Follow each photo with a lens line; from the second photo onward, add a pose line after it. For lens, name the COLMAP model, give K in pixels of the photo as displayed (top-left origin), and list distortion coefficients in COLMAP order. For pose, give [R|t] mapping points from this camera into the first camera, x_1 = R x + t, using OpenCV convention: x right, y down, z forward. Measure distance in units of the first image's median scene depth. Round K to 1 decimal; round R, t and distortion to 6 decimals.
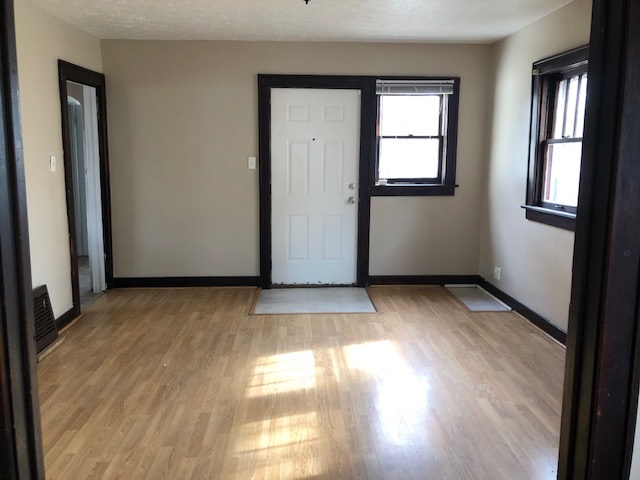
lens RADIAL K [[527.9, 0, 319.3], [0, 527.9, 236.7], [0, 0, 1]] dist [0.012068, -0.014845]
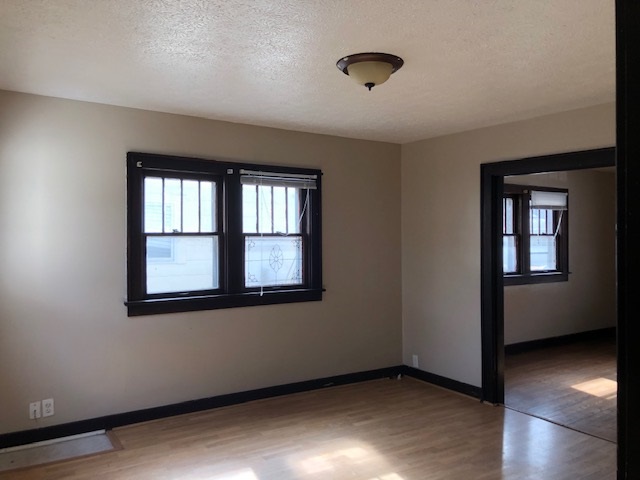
lens RADIAL K [[527.9, 0, 319.3], [0, 527.9, 236.7], [0, 0, 1]] dist [0.012068, -0.014845]
pose [[-0.497404, -0.012488, 0.867429, -0.659181], [0.134420, 0.986711, 0.091285, -0.244293], [-0.857041, 0.162006, -0.489116, 1.348096]]
